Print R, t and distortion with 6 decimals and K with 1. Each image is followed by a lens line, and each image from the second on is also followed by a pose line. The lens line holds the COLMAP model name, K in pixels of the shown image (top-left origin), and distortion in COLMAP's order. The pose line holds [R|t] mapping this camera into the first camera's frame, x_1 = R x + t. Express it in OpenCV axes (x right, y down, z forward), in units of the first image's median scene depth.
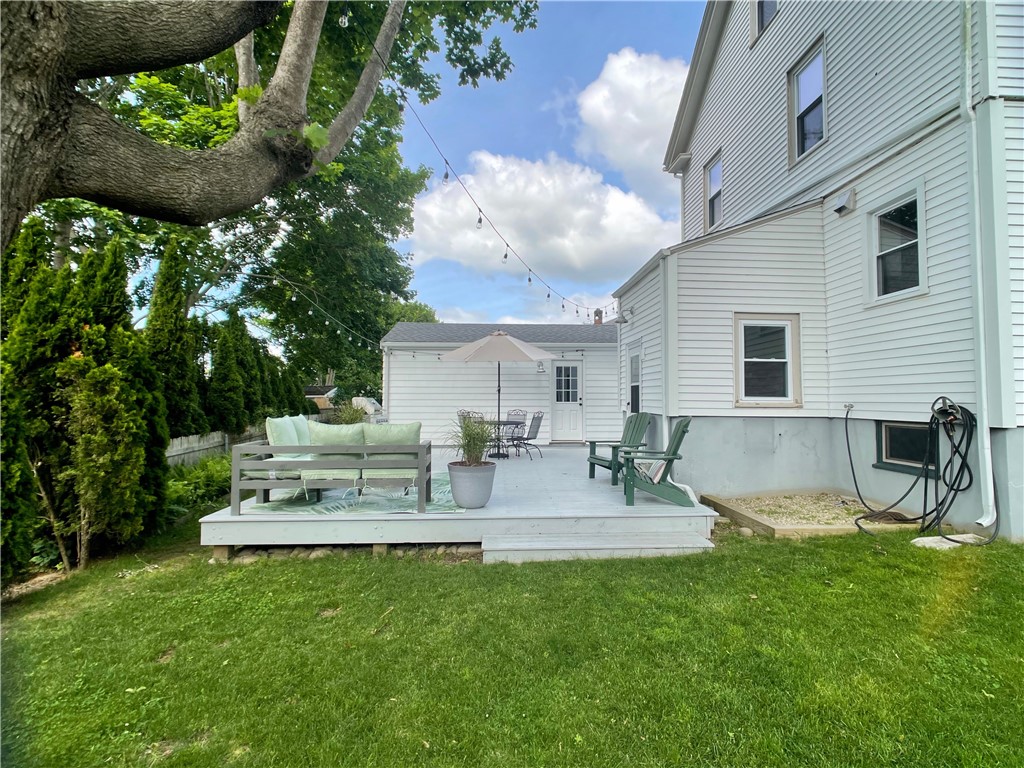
lens RADIAL K [[516.4, 0, 516.1], [0, 516.4, 374.1], [0, 0, 1]] dist [0.002057, -0.000040]
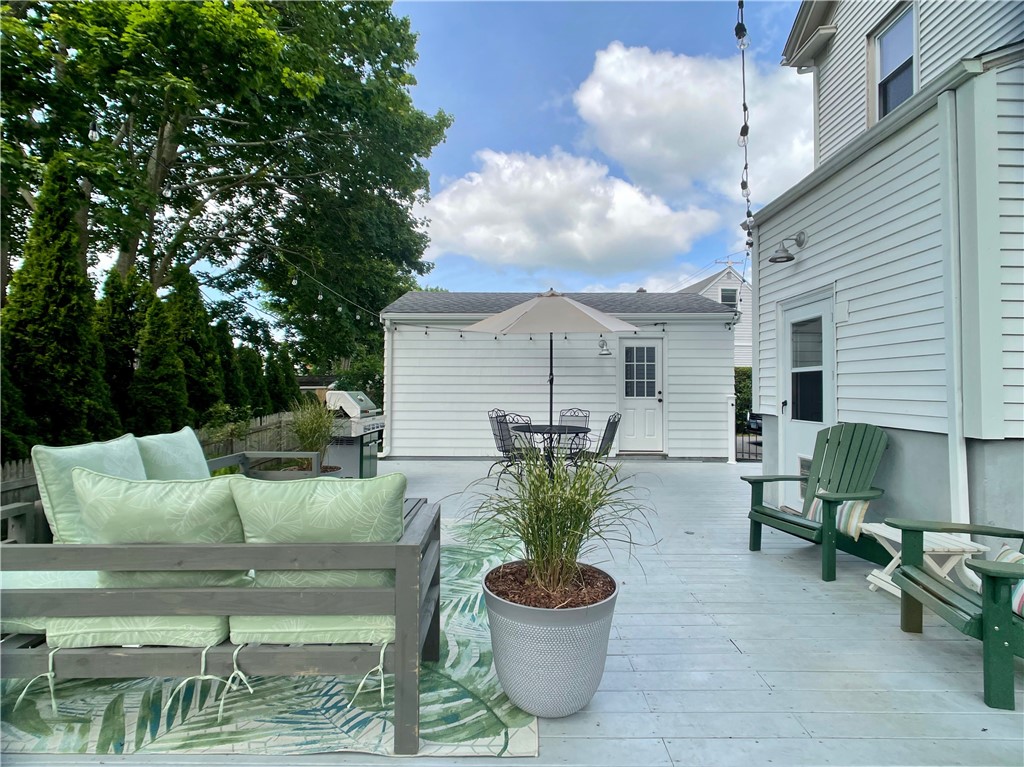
lens RADIAL K [[502.7, 0, 509.5], [0, 502.7, 383.8], [0, 0, 1]] dist [-0.005217, 0.000159]
pose [[0.998567, 0.001371, -0.053502, -0.080518], [0.000611, 0.999315, 0.037015, 0.018619], [0.053516, -0.036994, 0.997882, 0.548109]]
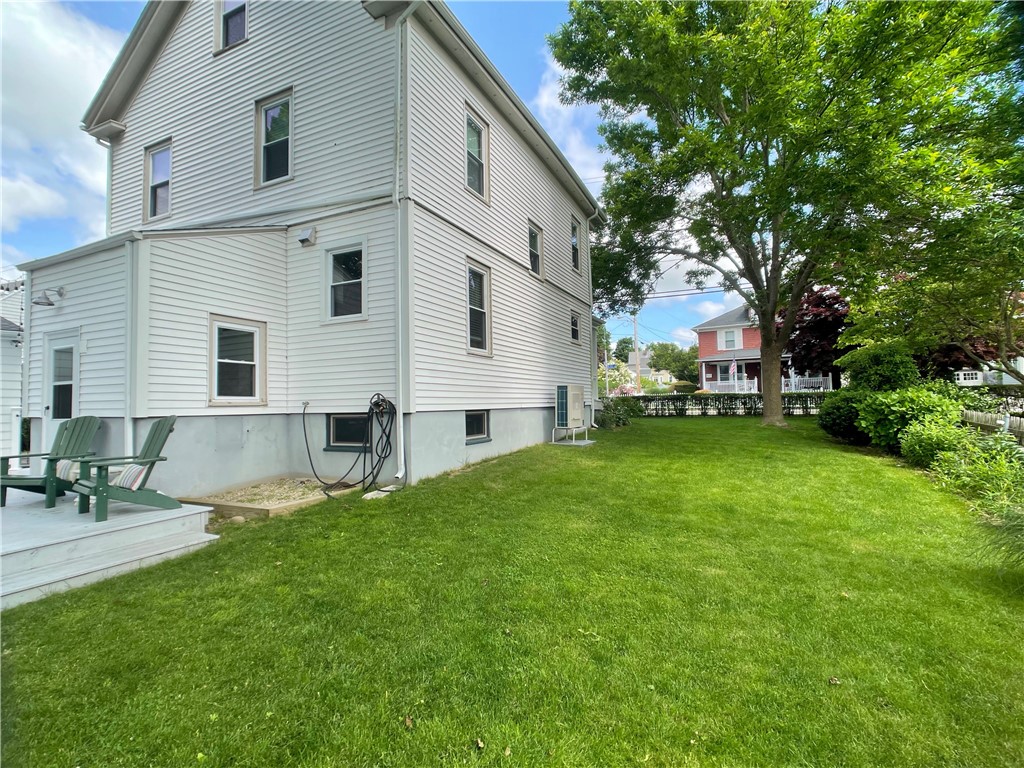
lens RADIAL K [[502.7, 0, 509.5], [0, 502.7, 384.3], [0, 0, 1]] dist [-0.005217, 0.000159]
pose [[0.479982, 0.019781, 0.877055, -0.153189], [-0.022086, 0.999701, -0.010461, 0.017517], [-0.877000, -0.014350, 0.480275, 0.009471]]
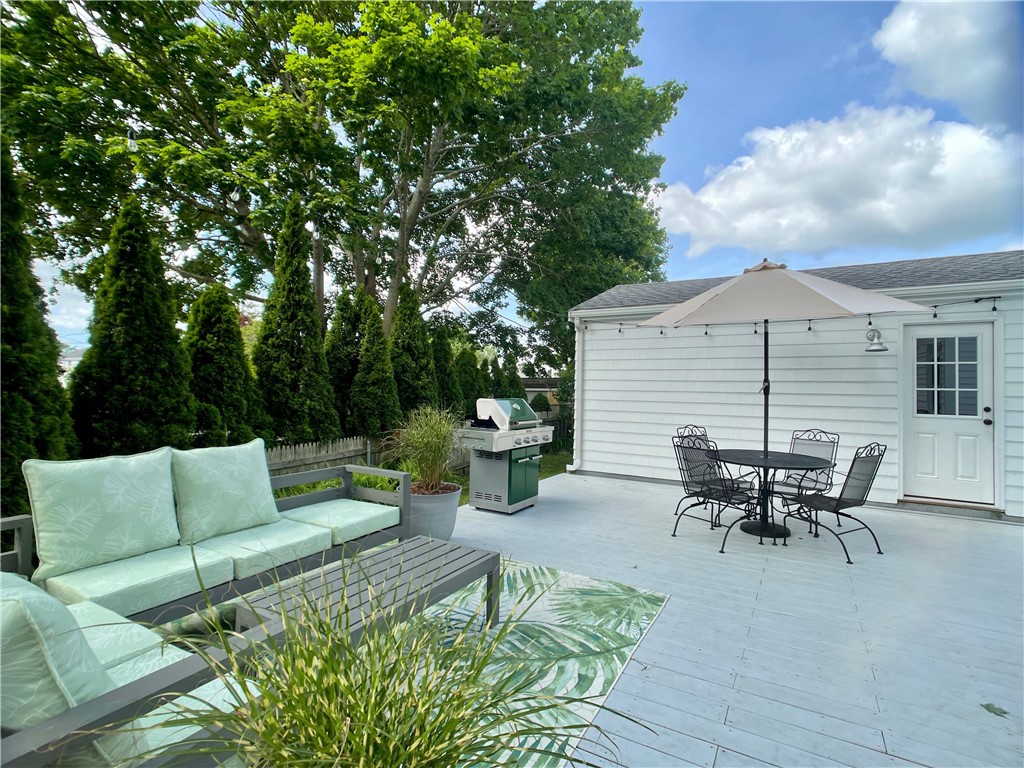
lens RADIAL K [[492.1, 0, 508.3], [0, 492.1, 373.9], [0, 0, 1]] dist [-0.003759, 0.000141]
pose [[0.835647, -0.001915, -0.549264, 0.023927], [0.009981, 0.999882, 0.011699, 0.015920], [0.549177, -0.015259, 0.835567, 0.775442]]
